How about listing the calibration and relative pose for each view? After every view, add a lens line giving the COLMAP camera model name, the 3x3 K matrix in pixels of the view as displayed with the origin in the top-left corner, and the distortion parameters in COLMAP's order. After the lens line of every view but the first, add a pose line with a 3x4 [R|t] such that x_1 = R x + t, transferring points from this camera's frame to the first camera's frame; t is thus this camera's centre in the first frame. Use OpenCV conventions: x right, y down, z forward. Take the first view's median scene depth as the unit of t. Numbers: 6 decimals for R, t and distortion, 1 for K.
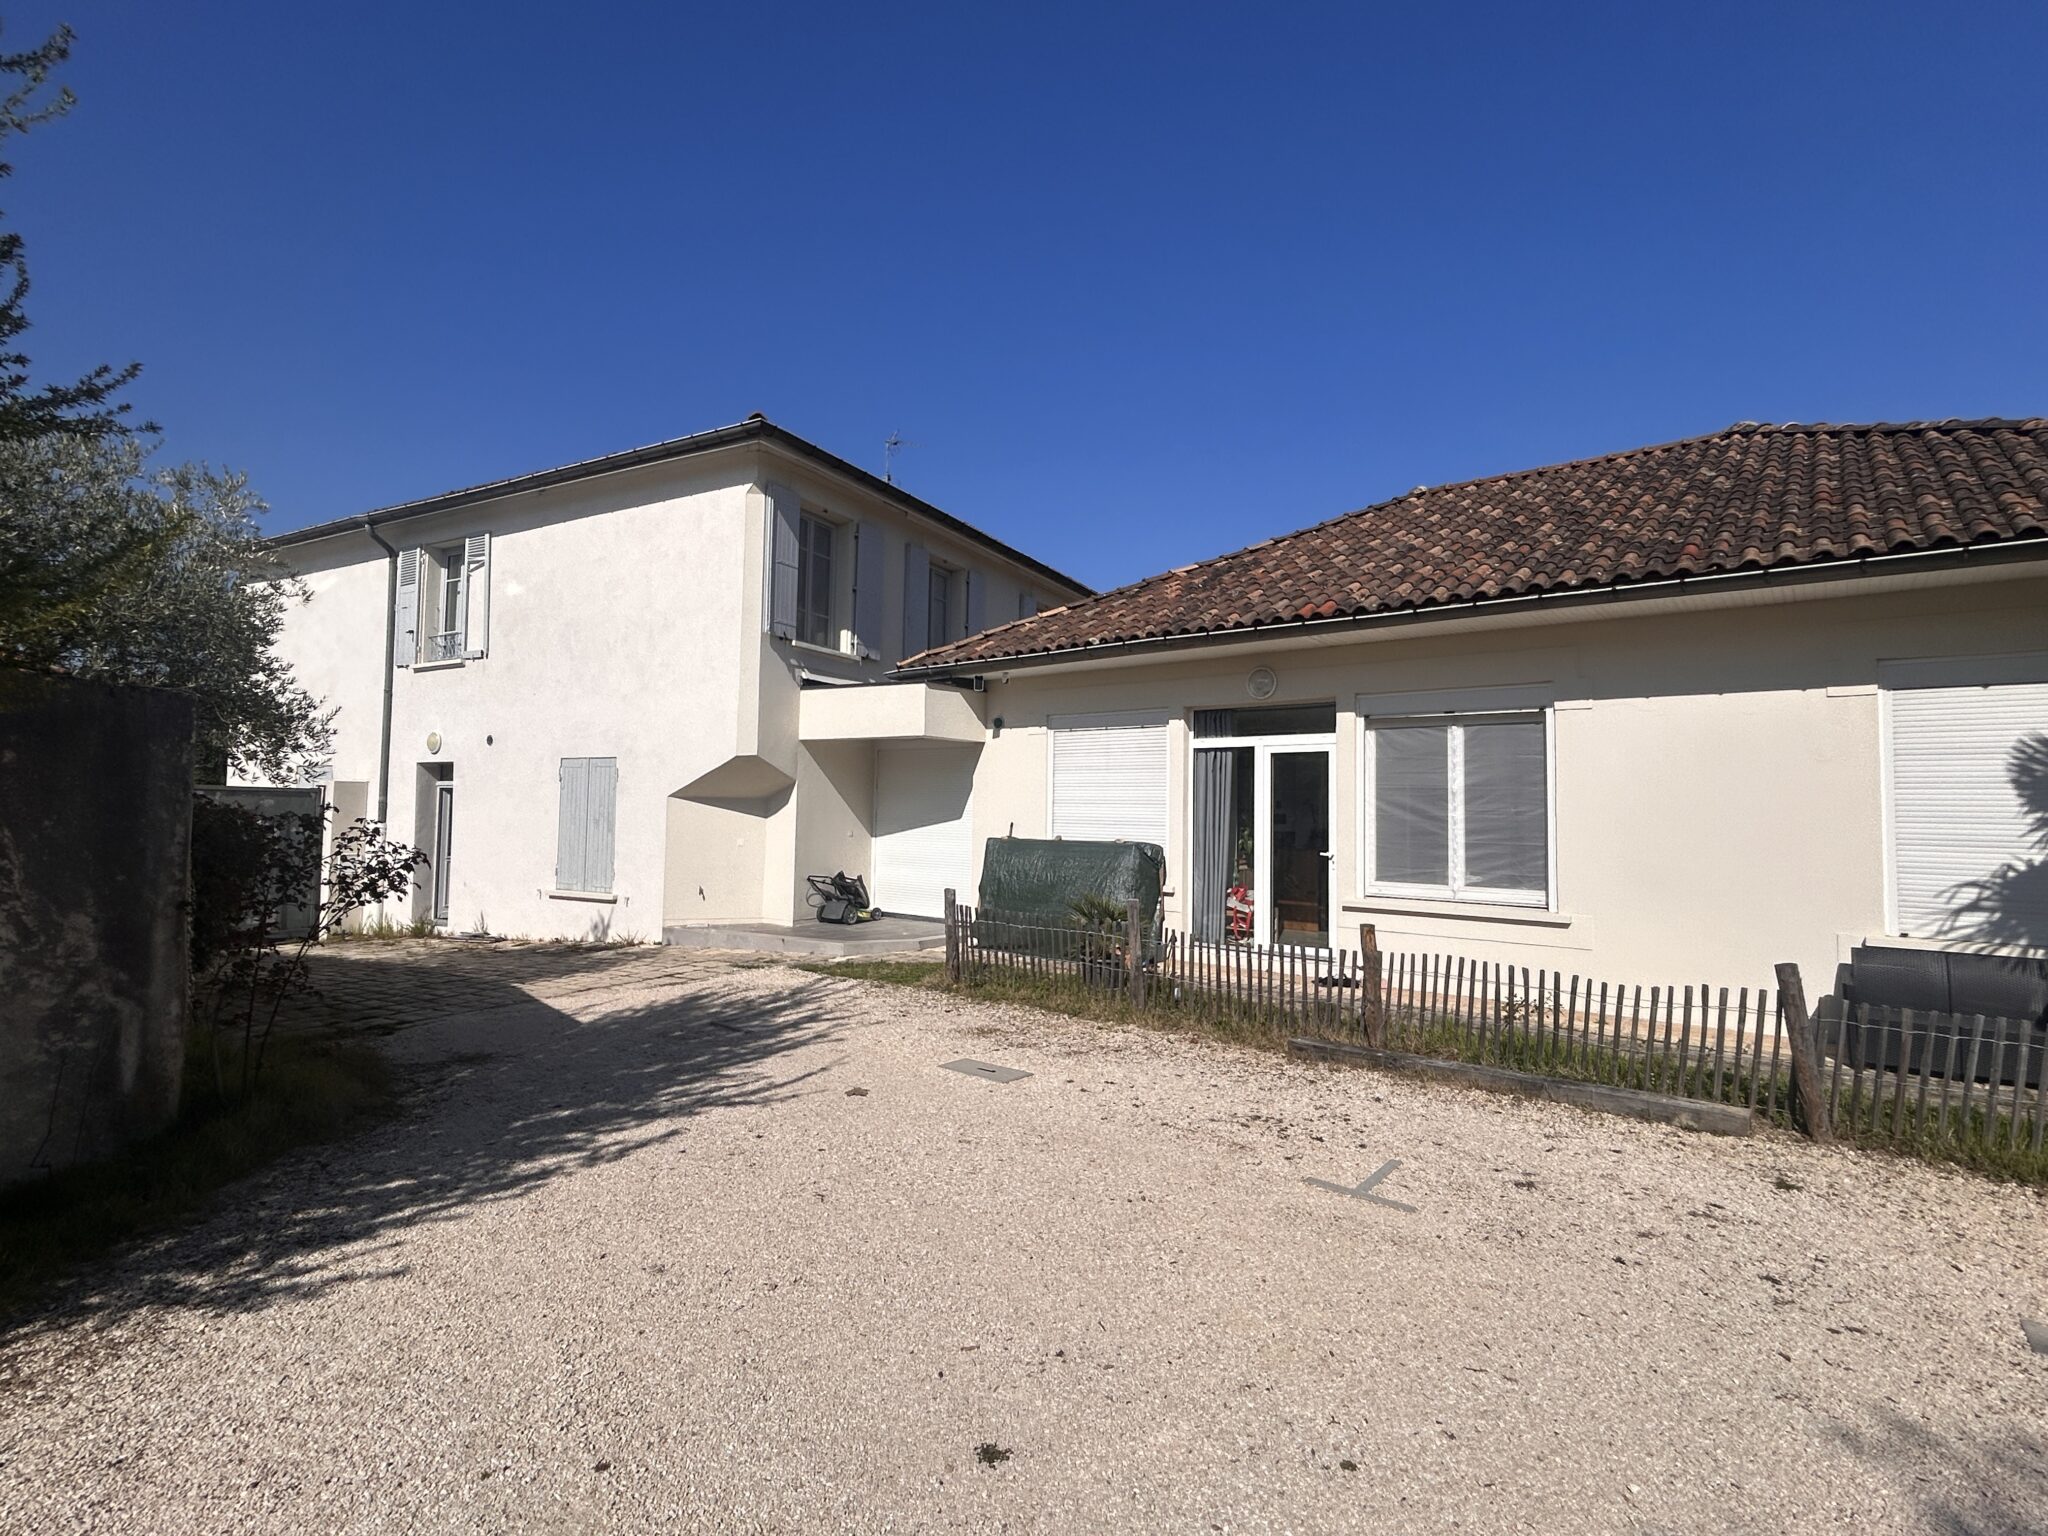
lens RADIAL K [[964.2, 0, 1017.8], [0, 964.2, 762.5], [0, 0, 1]] dist [-0.004585, -0.000270]
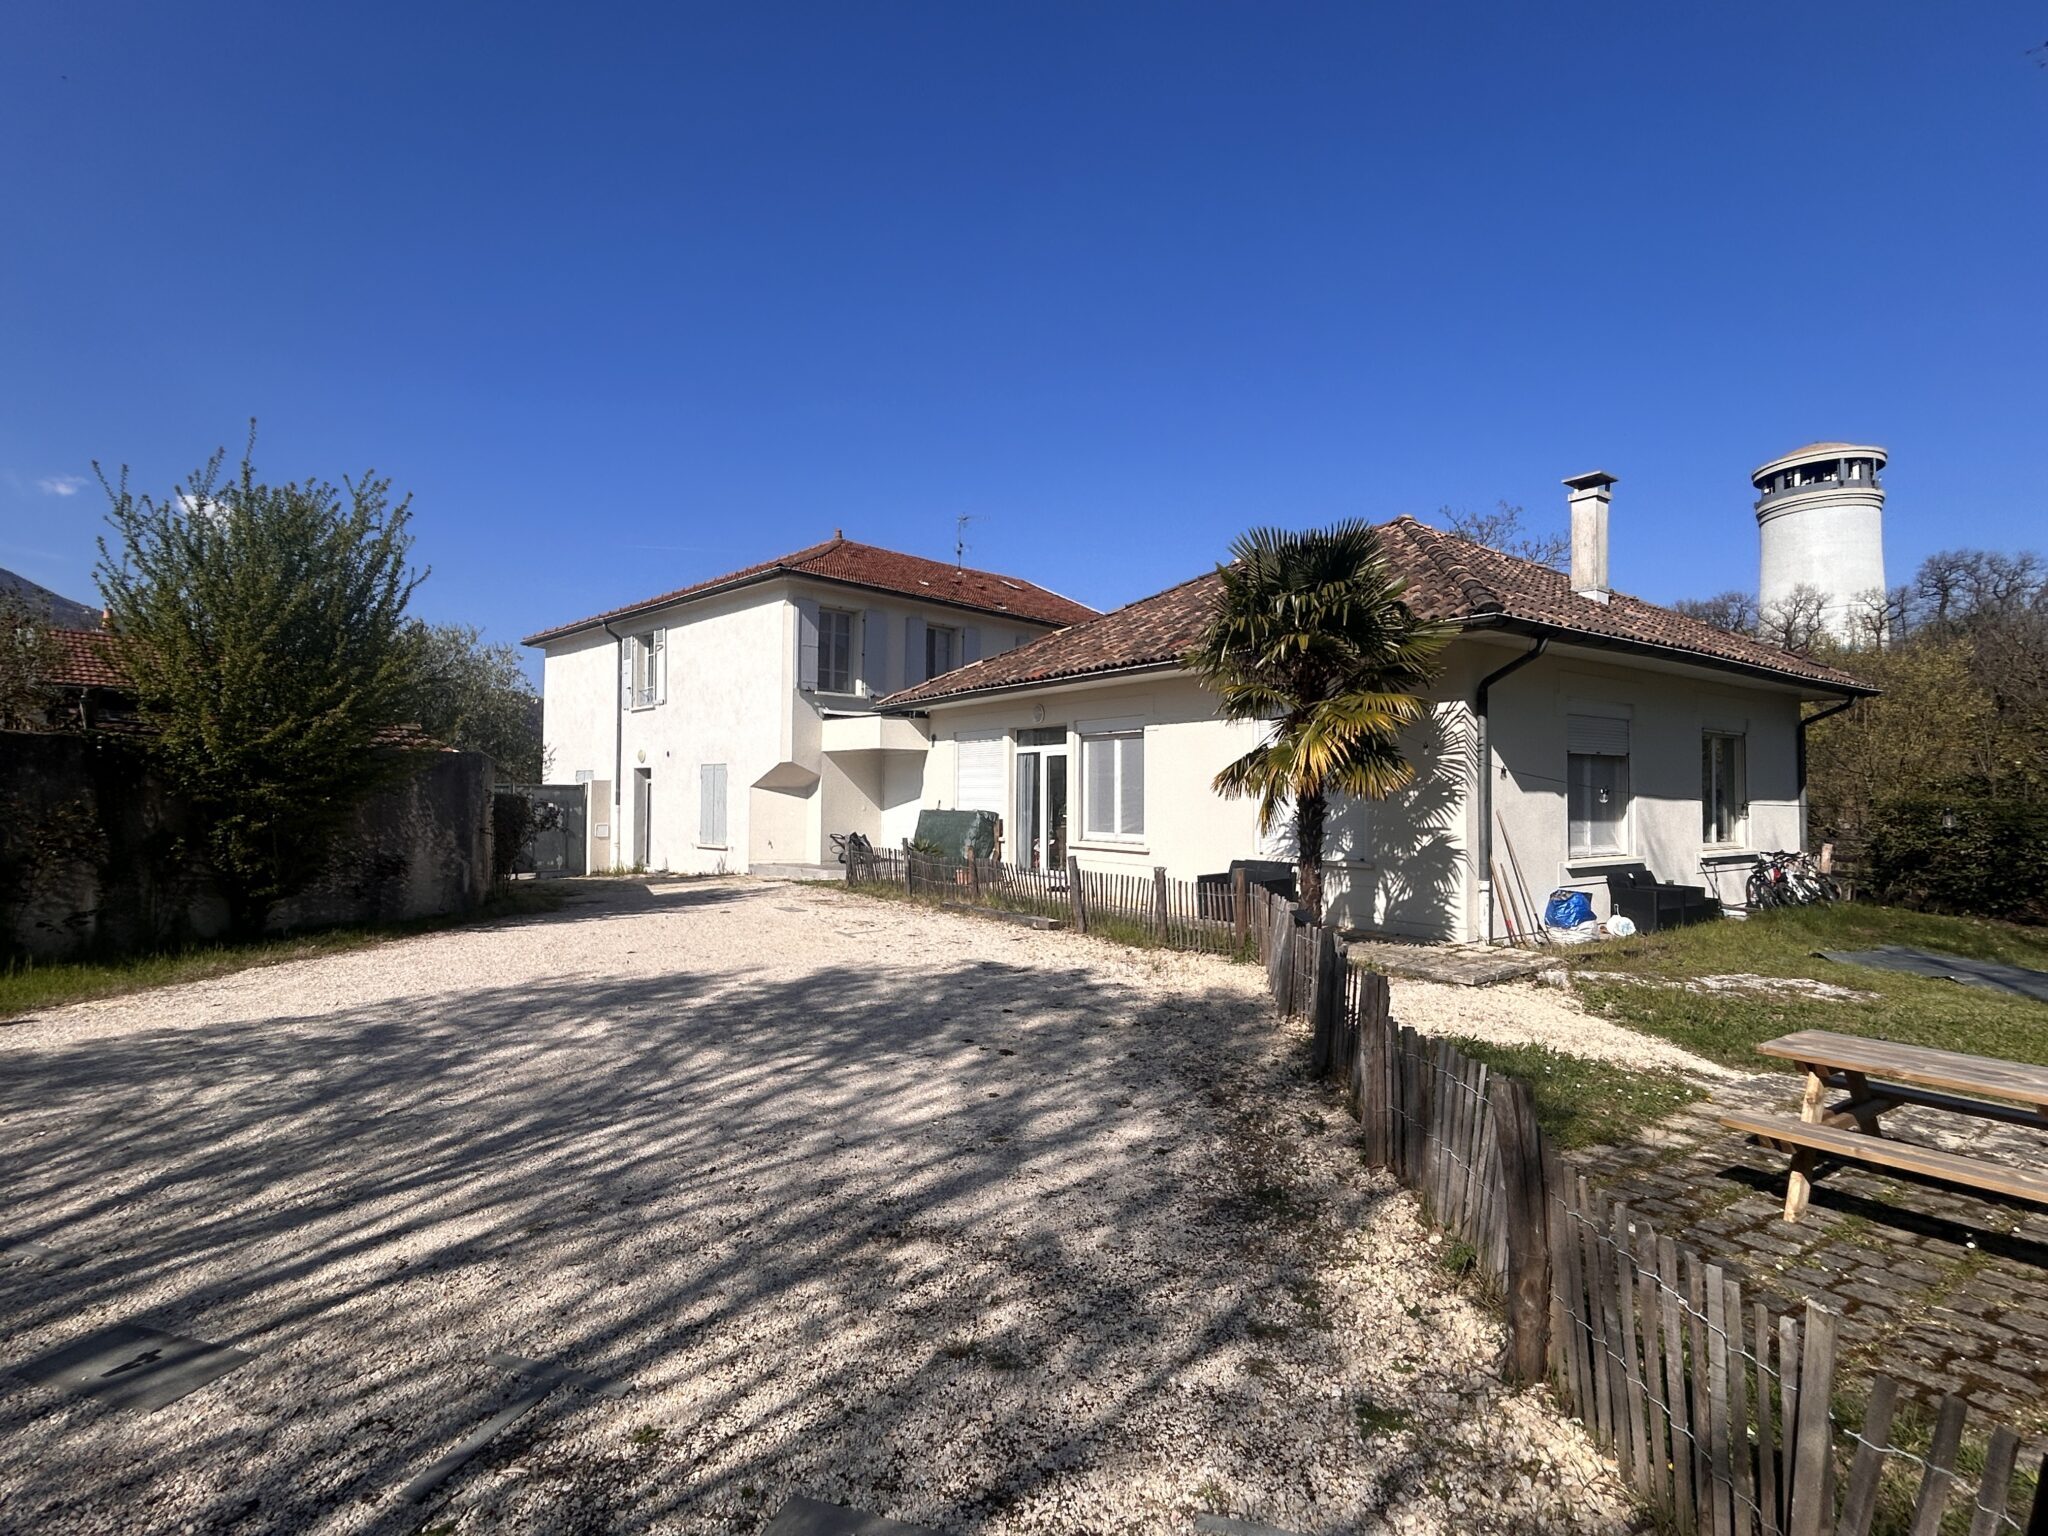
lens RADIAL K [[964.2, 0, 1030.2], [0, 964.2, 769.0], [0, 0, 1]] dist [-0.004585, -0.000270]
pose [[0.967349, -0.018670, -0.252758, 0.535439], [0.024016, 0.999548, 0.018083, -0.014550], [0.252307, -0.023563, 0.967360, -0.503148]]
